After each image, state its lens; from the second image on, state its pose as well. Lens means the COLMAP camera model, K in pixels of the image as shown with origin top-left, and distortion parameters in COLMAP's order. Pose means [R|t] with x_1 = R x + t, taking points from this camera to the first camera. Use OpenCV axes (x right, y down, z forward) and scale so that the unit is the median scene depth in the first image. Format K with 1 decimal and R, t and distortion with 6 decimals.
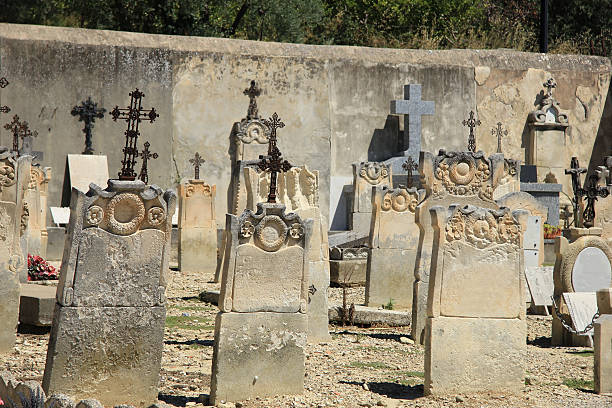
lens RADIAL K [[2426.8, 0, 306.0], [0, 2426.8, 204.0], [0, 0, 1]] dist [1.070344, -1.534469]
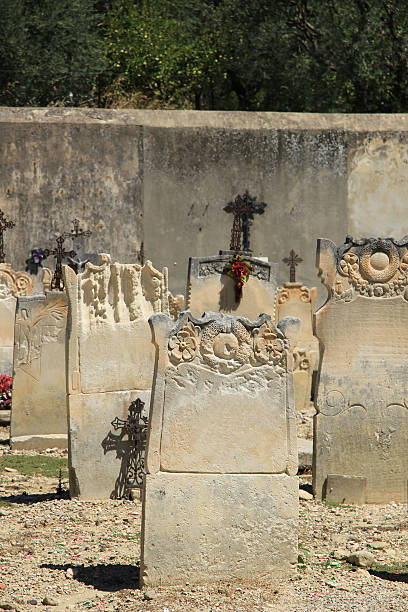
lens RADIAL K [[2426.8, 0, 204.0], [0, 2426.8, 306.0], [0, 0, 1]] dist [1.070344, -1.534469]
pose [[0.961593, -0.018623, -0.273847, 0.152630], [0.018033, 0.999826, -0.004672, 0.001189], [0.273887, -0.000446, 0.961762, 0.196029]]
